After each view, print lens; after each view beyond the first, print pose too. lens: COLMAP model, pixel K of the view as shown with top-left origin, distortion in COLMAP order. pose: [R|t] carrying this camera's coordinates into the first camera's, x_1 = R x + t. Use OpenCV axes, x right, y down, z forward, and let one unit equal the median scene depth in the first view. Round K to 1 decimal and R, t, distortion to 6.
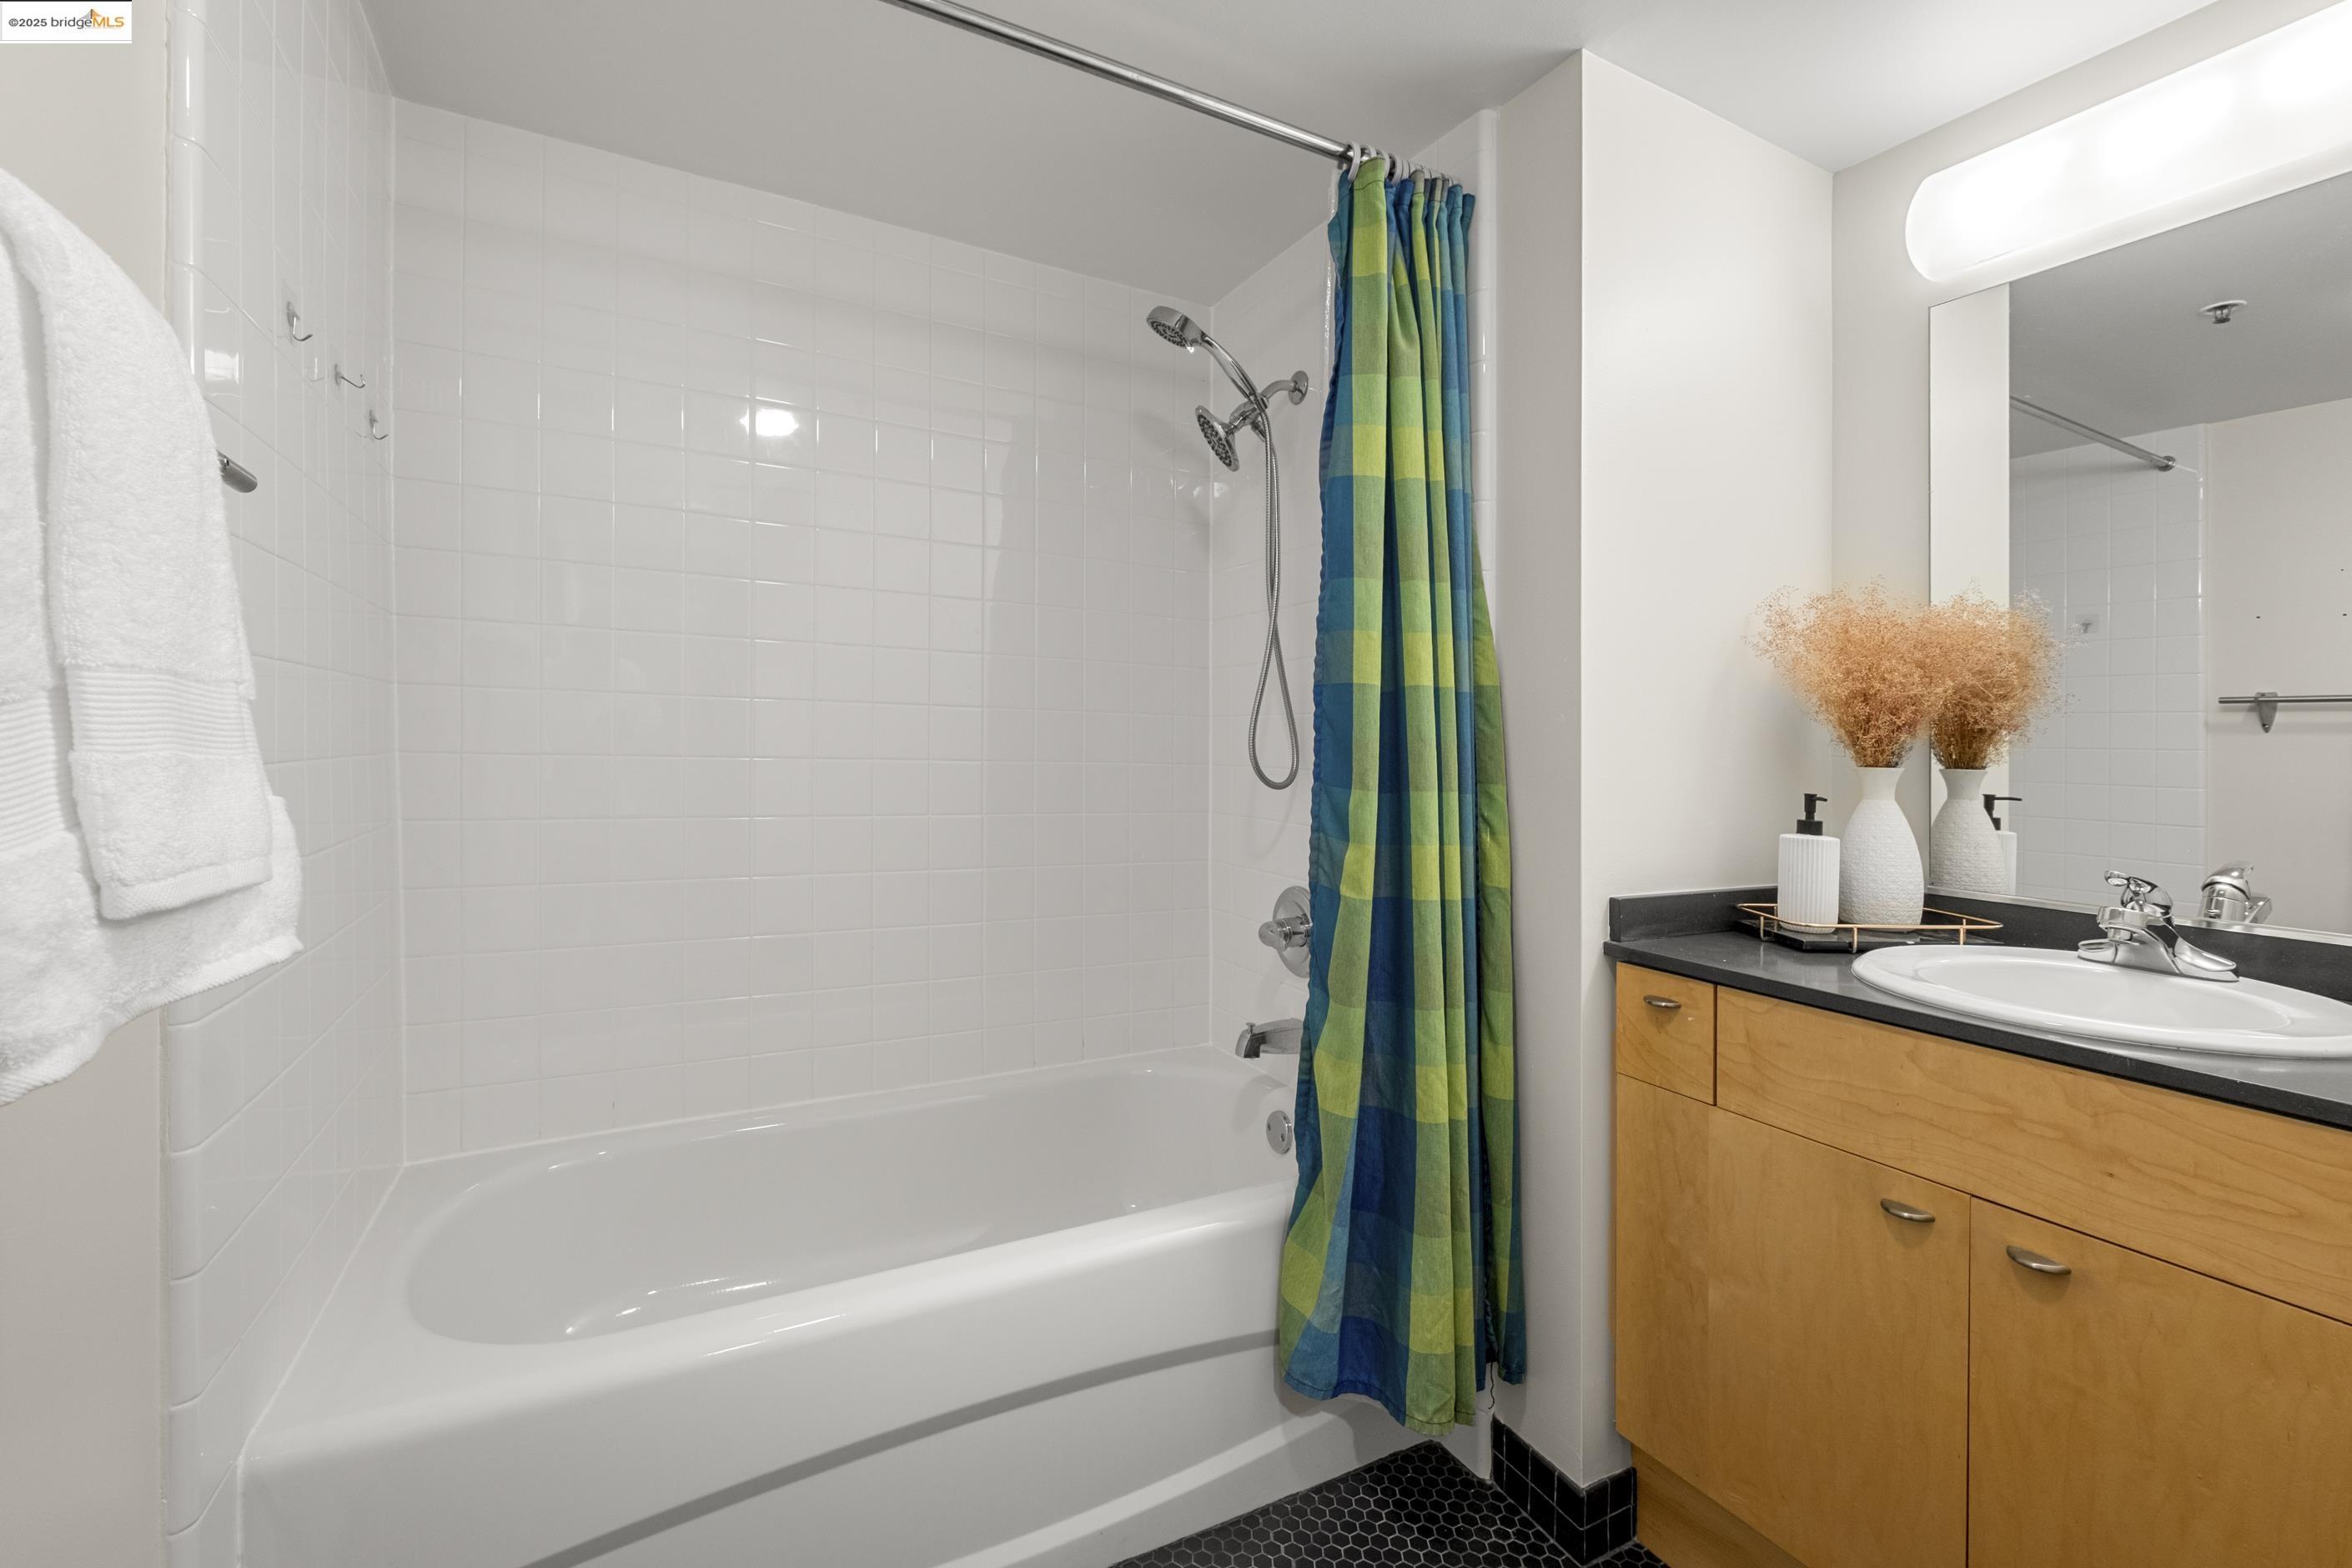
lens RADIAL K [[1075.0, 0, 1177.8], [0, 1075.0, 782.6], [0, 0, 1]] dist [0.010031, -0.006250]
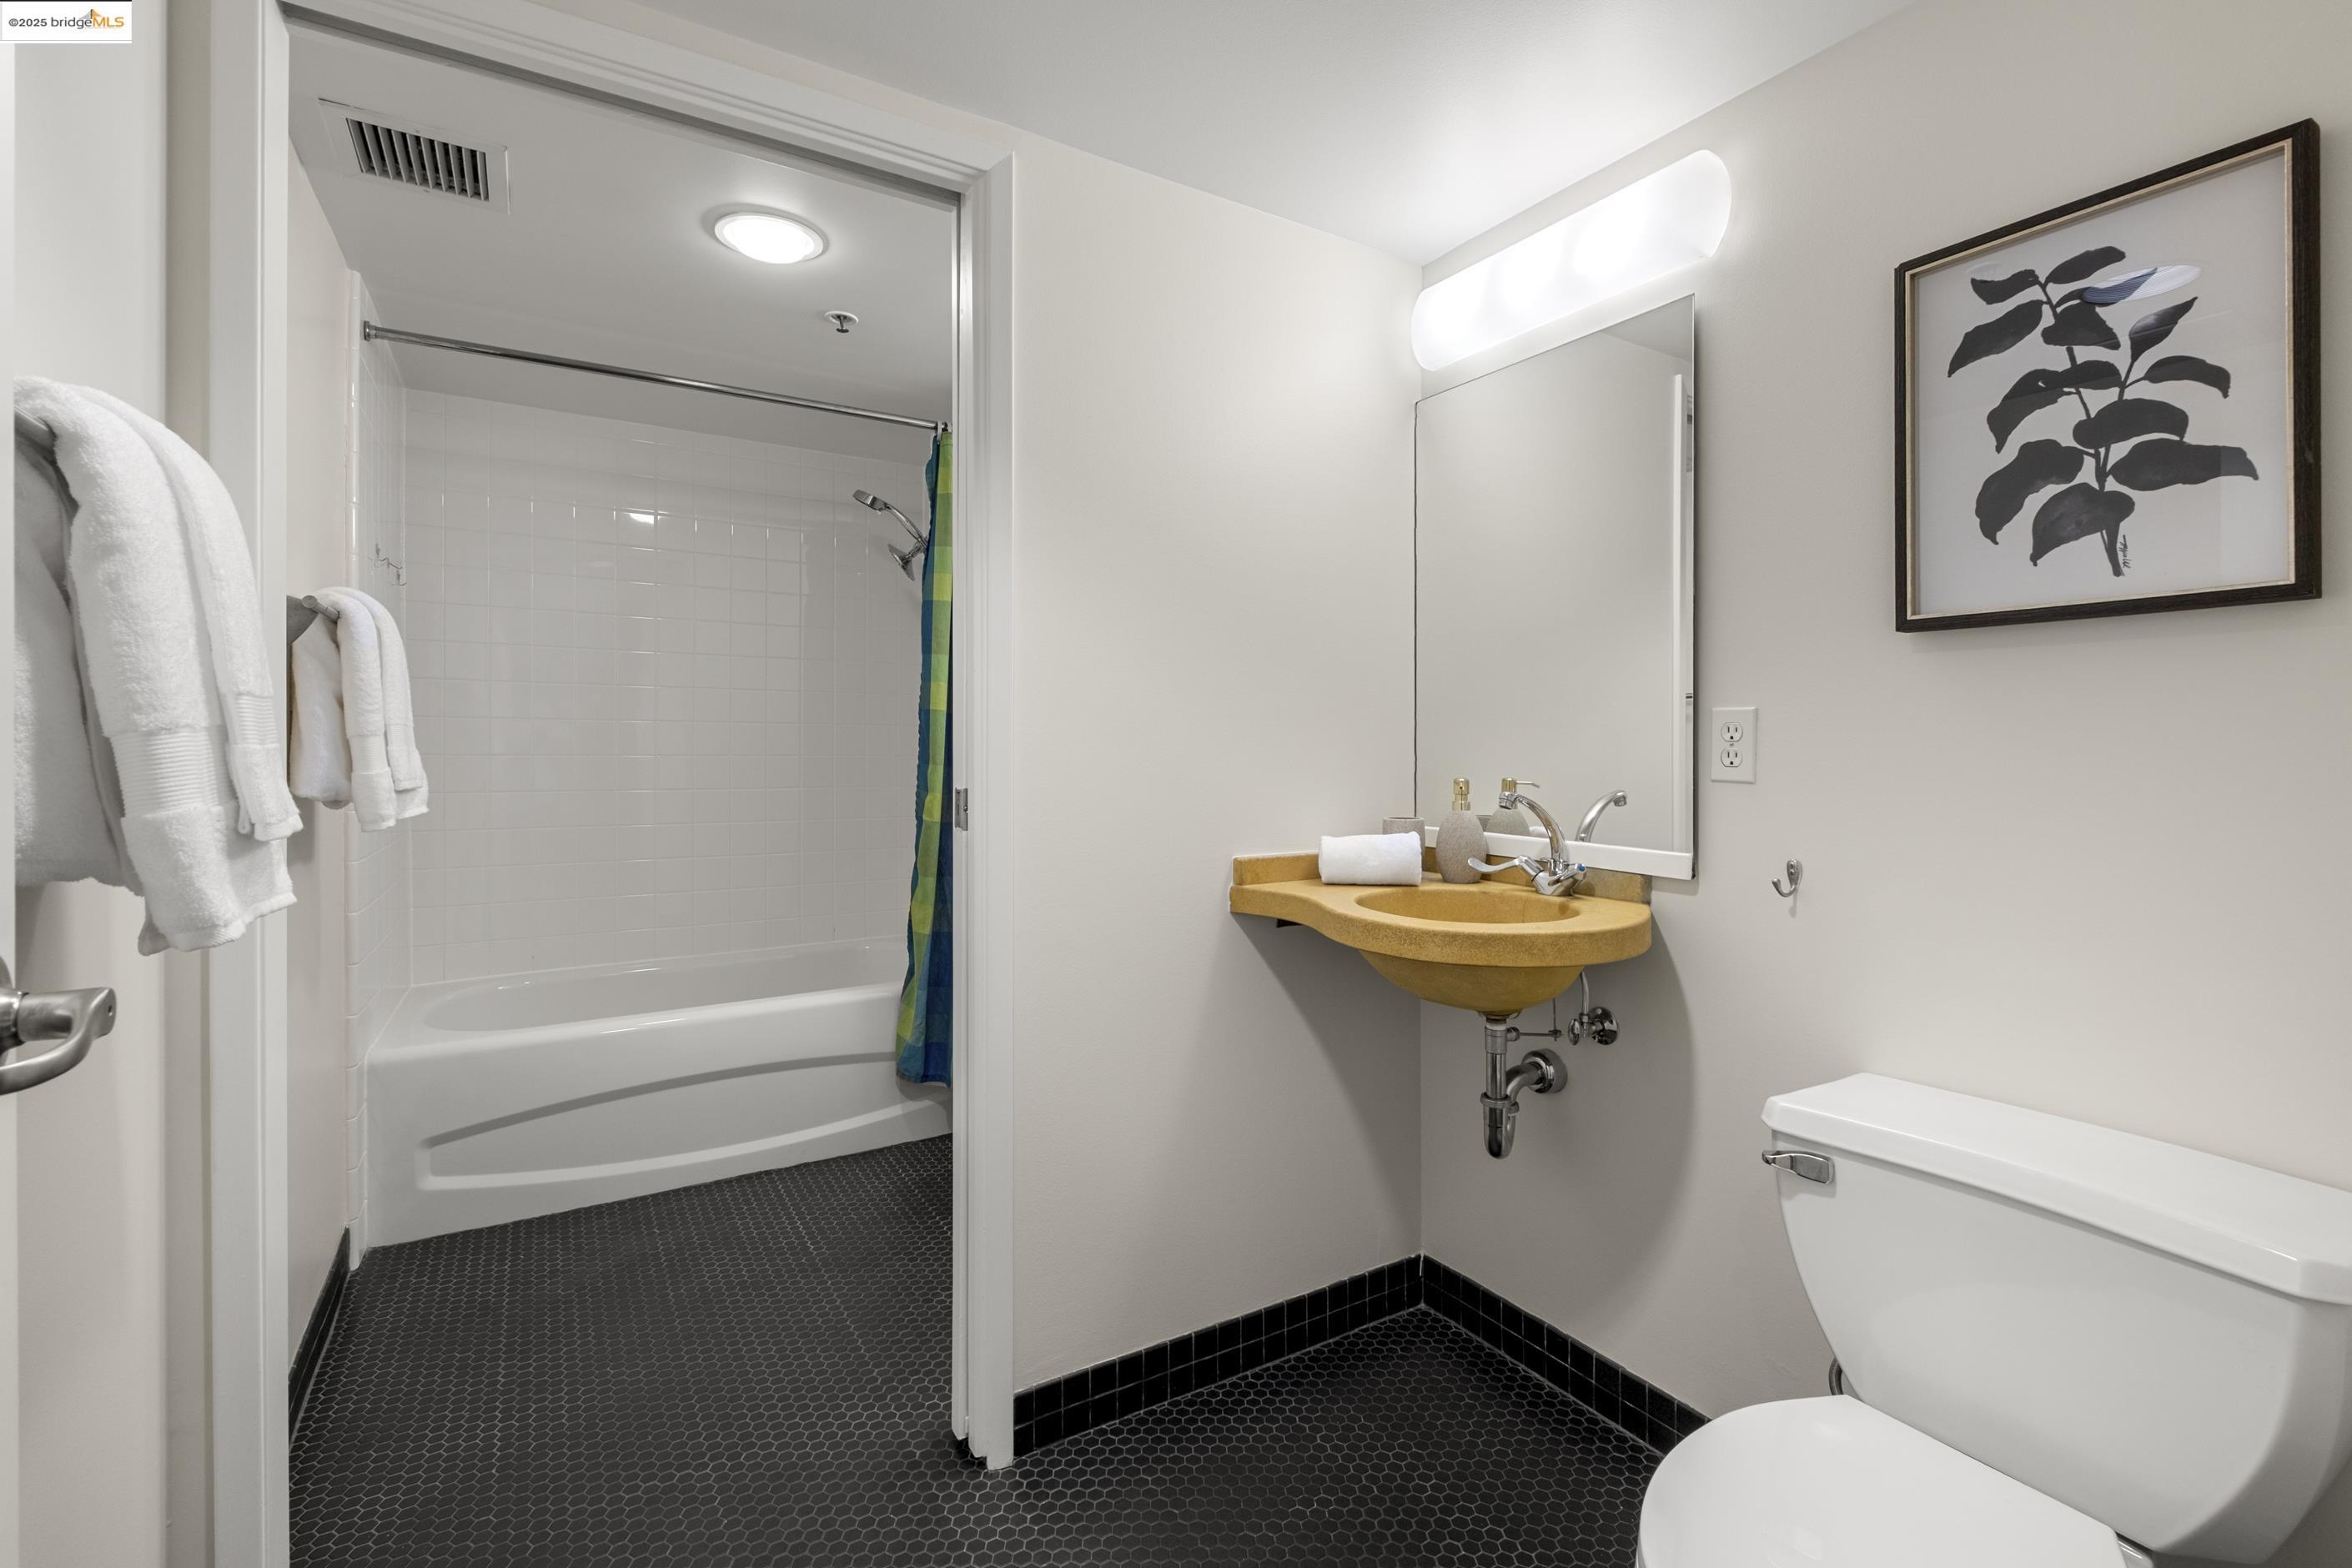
lens RADIAL K [[1075.0, 0, 1179.4], [0, 1075.0, 766.9], [0, 0, 1]] dist [0.010031, -0.006250]
pose [[0.998691, -0.013628, 0.049303, 0.516767], [0.014179, 0.999841, -0.010841, 0.036770], [-0.049147, 0.011526, 0.998725, -0.948078]]
